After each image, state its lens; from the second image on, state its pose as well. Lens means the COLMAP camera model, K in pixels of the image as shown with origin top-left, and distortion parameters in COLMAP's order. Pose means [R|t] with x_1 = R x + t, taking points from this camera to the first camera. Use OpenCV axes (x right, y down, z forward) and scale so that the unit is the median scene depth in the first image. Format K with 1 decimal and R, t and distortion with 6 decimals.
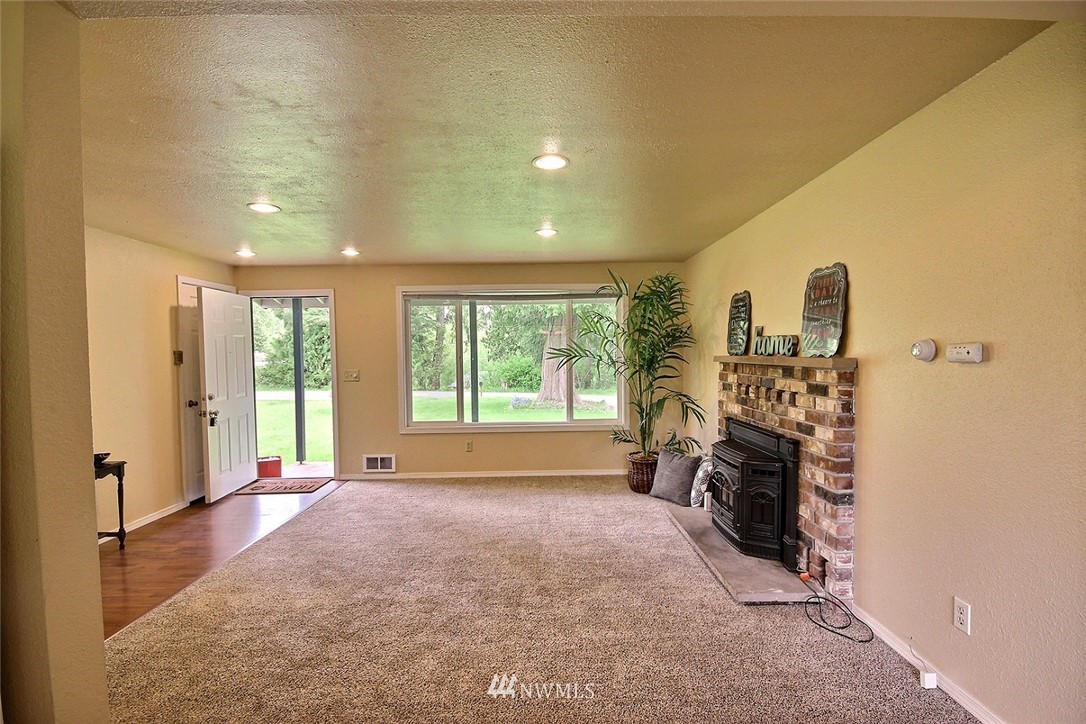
lens RADIAL K [[498.4, 0, 552.4], [0, 498.4, 359.3], [0, 0, 1]] dist [-0.001659, -0.003270]
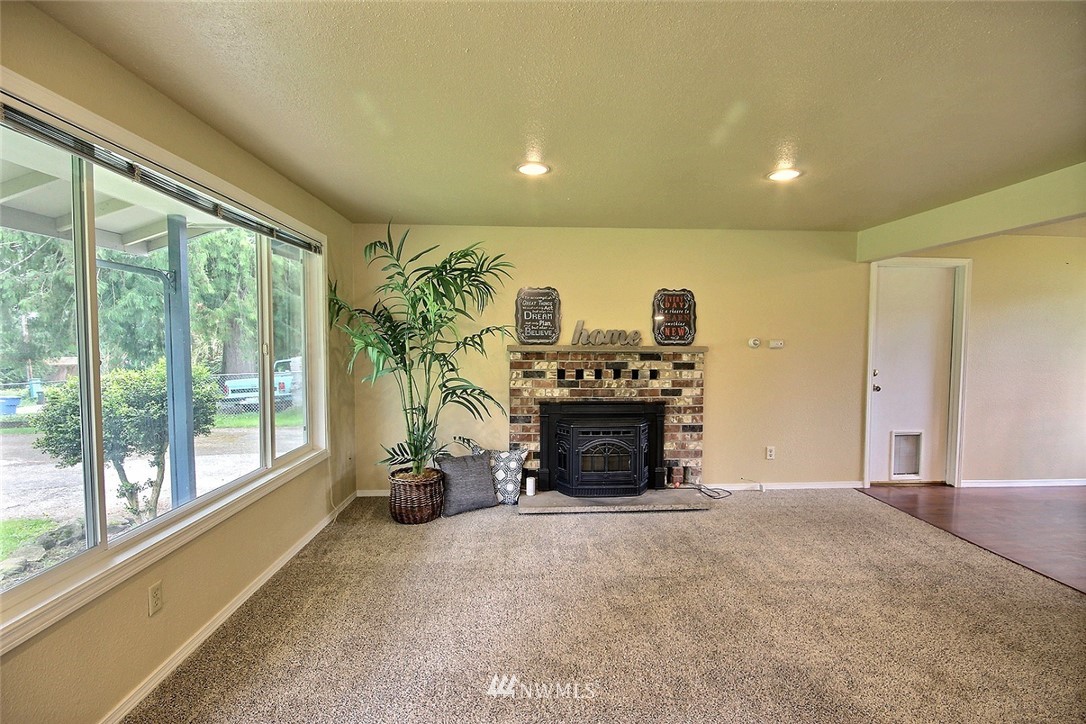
lens RADIAL K [[498.4, 0, 552.8], [0, 498.4, 367.1], [0, 0, 1]] dist [-0.001659, -0.003270]
pose [[-0.035613, -0.042473, 0.998463, -1.042521], [0.006301, 0.999067, 0.042724, -0.007511], [-0.999346, 0.007813, -0.035312, 1.449960]]
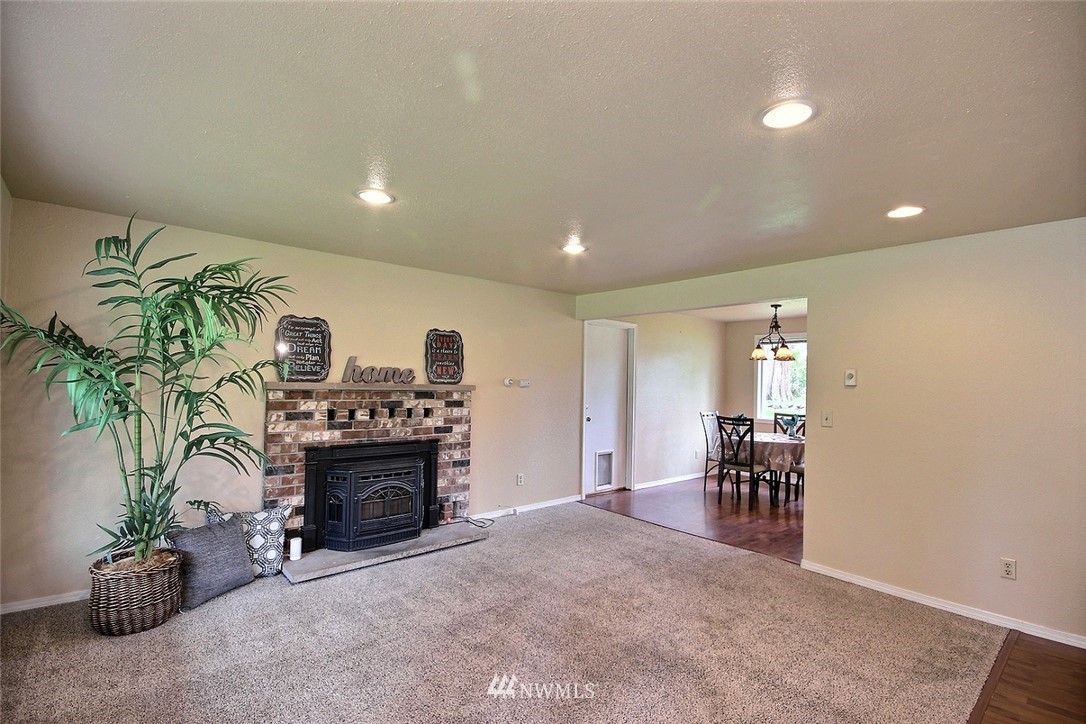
lens RADIAL K [[498.4, 0, 549.8], [0, 498.4, 368.9], [0, 0, 1]] dist [-0.001659, -0.003270]
pose [[-0.638578, 0.017886, 0.769349, -0.953702], [-0.005208, 0.999607, -0.027561, -0.012328], [-0.769539, -0.021606, -0.638234, 1.791886]]
